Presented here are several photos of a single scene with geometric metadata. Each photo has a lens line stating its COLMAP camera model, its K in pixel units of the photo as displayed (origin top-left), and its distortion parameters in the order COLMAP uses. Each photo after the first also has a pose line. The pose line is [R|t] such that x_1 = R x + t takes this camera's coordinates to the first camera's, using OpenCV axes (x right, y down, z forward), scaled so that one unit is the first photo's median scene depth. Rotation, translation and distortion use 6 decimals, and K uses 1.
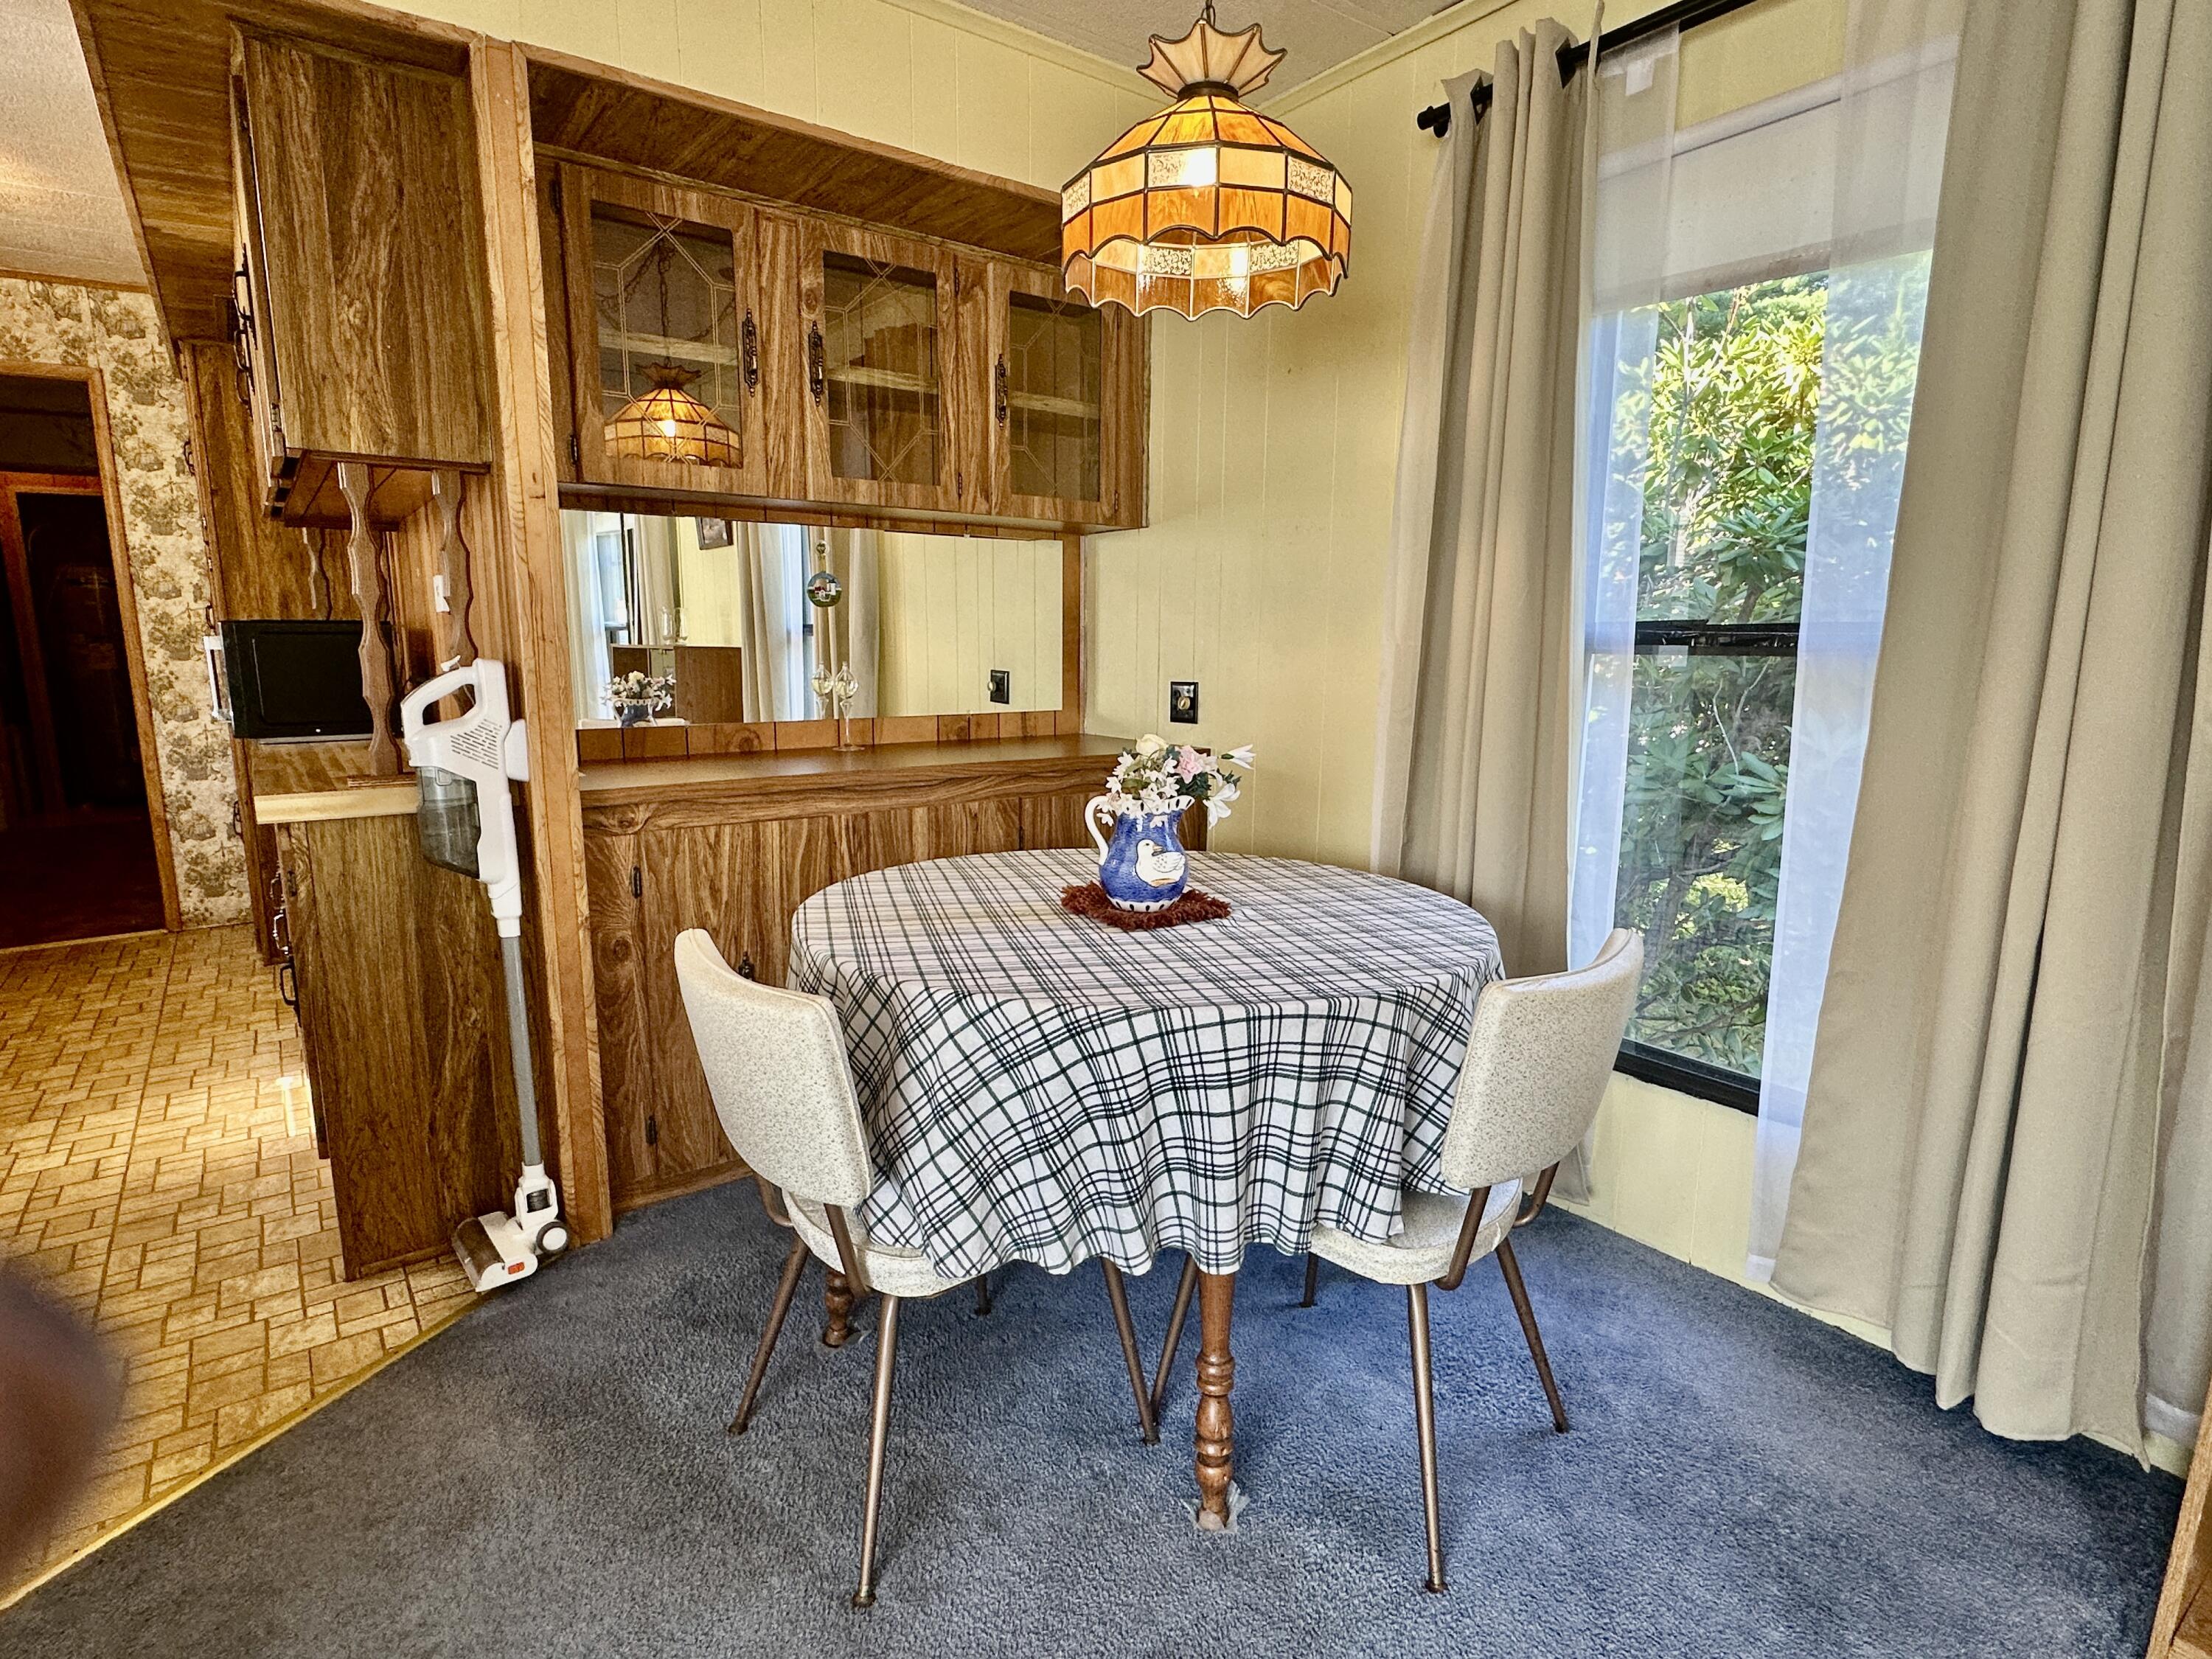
lens RADIAL K [[1156.0, 0, 1105.9], [0, 1156.0, 836.6], [0, 0, 1]] dist [-0.000603, 0.000144]
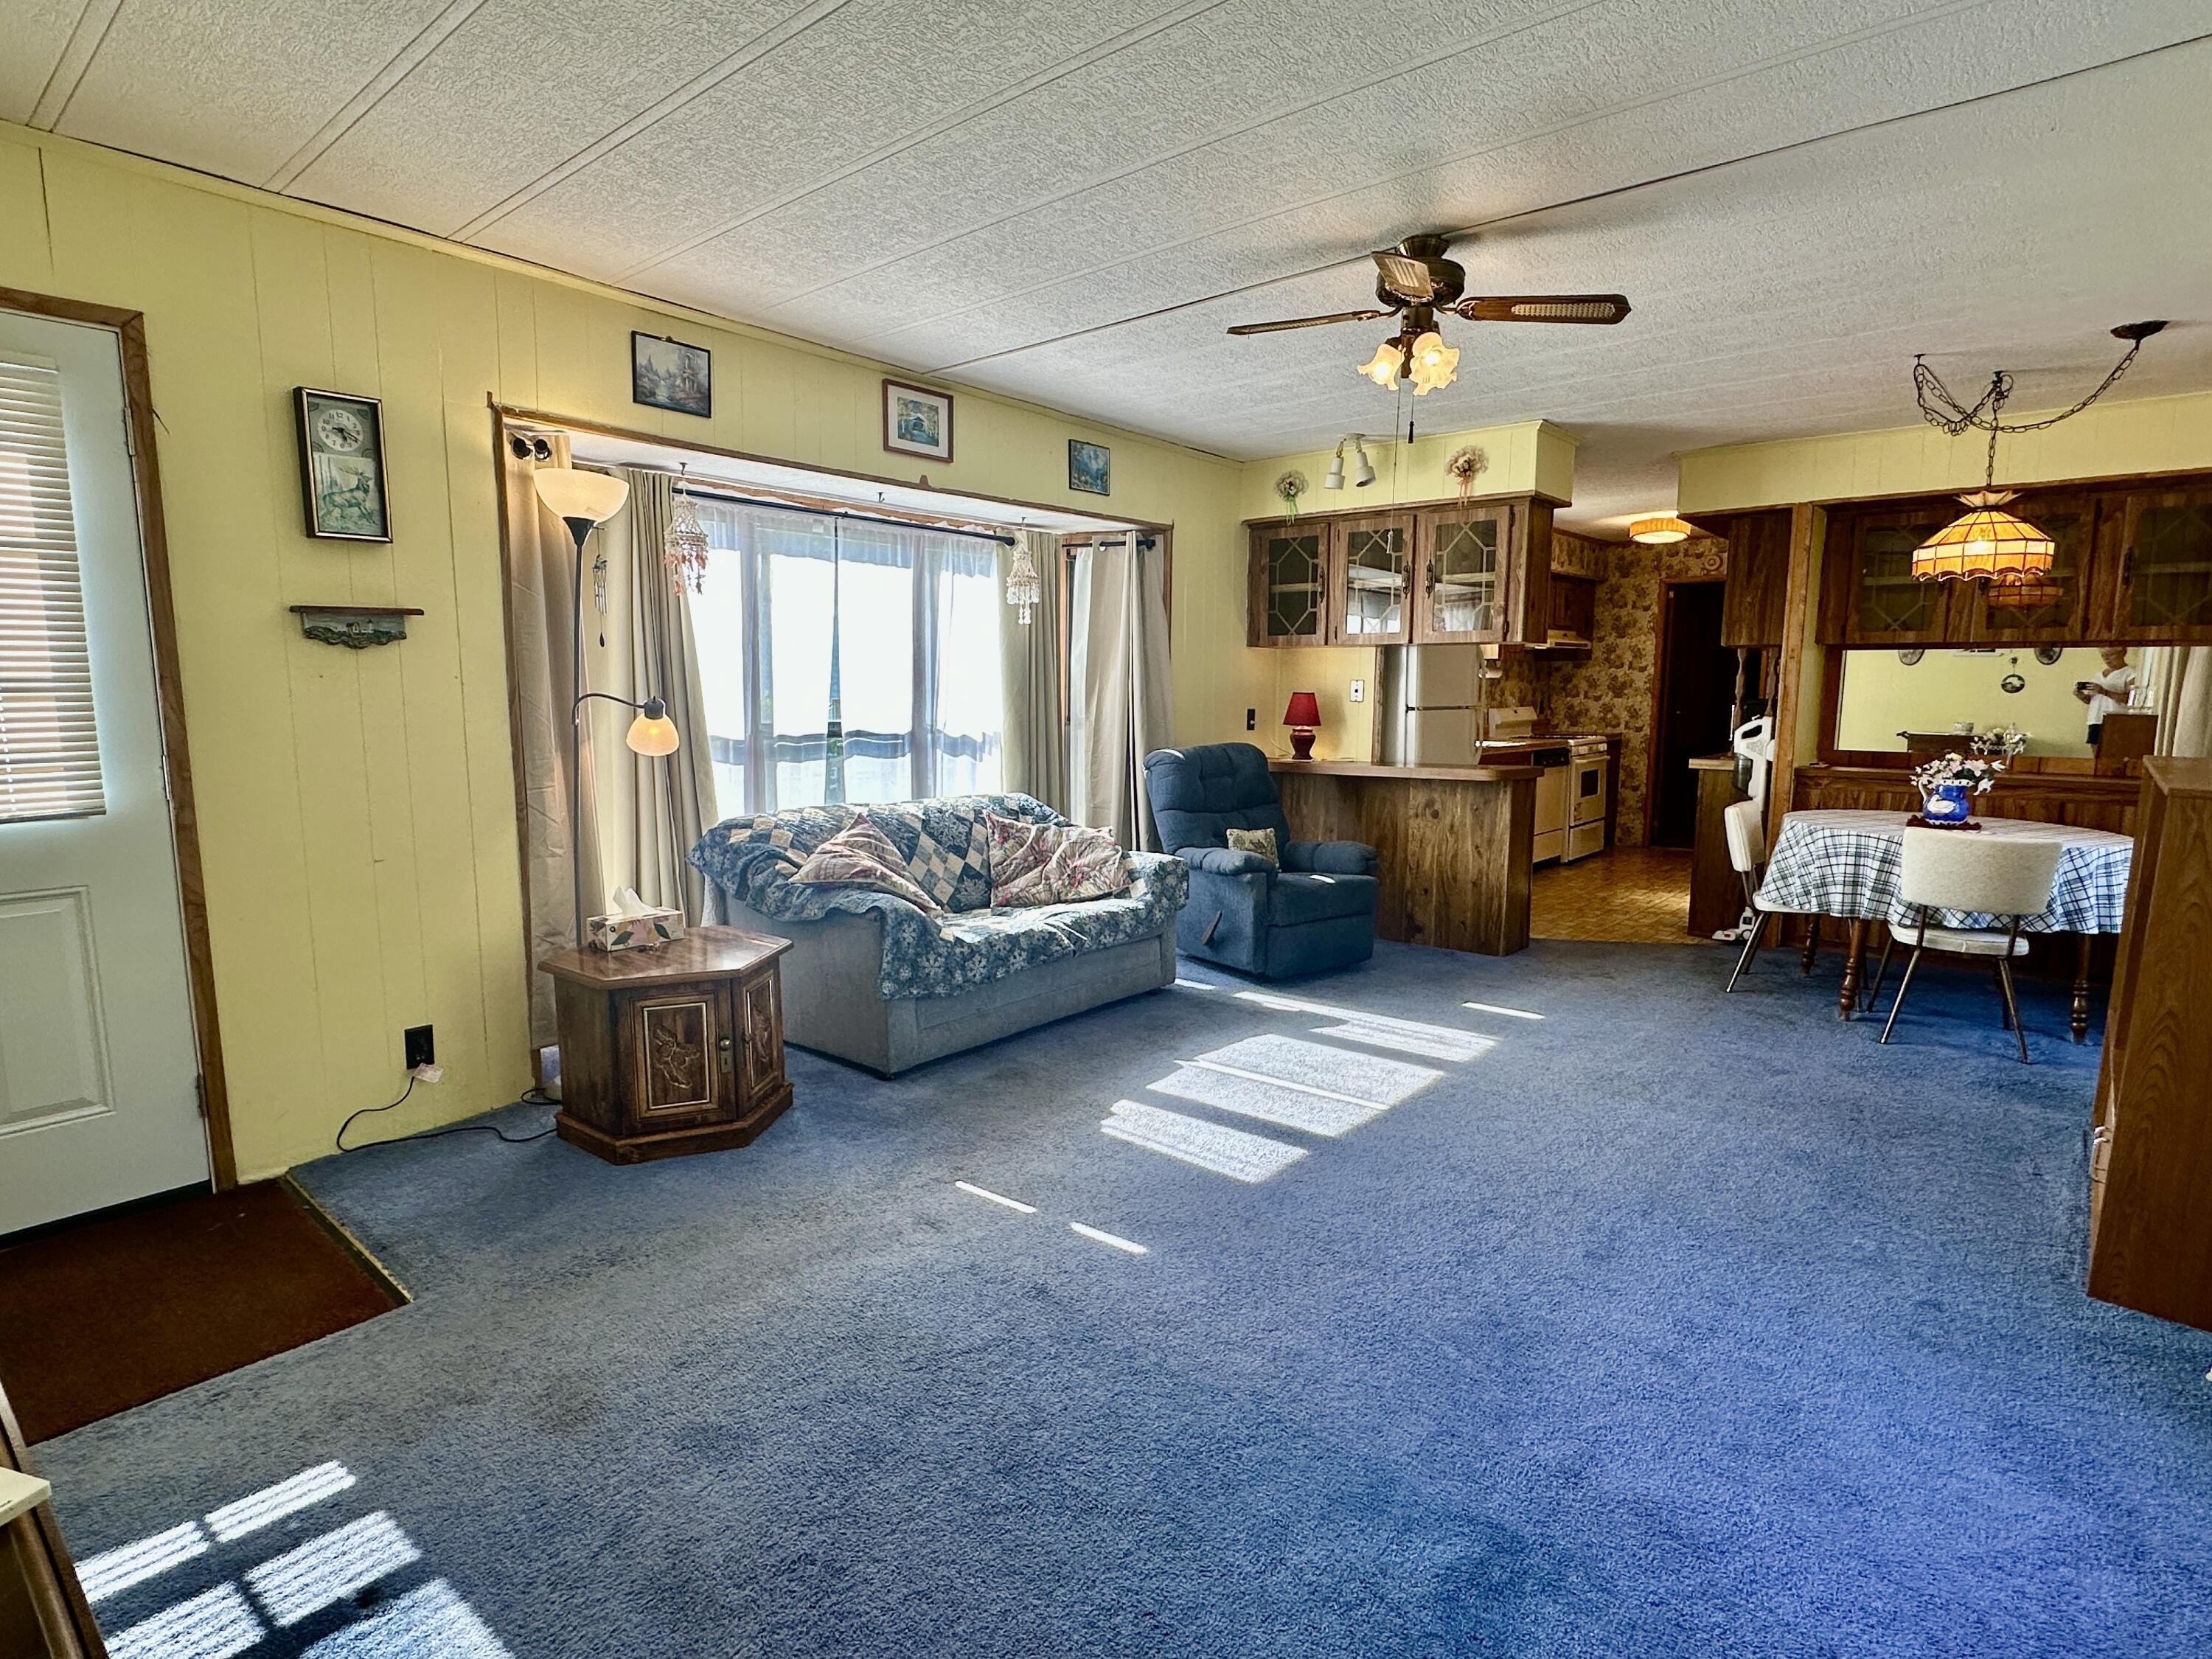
lens RADIAL K [[1156.0, 0, 1103.4], [0, 1156.0, 839.6], [0, 0, 1]] dist [-0.000603, 0.000144]
pose [[0.226119, 0.123350, -0.966258, 1.811430], [-0.171286, 0.981529, 0.085216, 0.171288], [0.958922, 0.146238, 0.243070, -1.145688]]
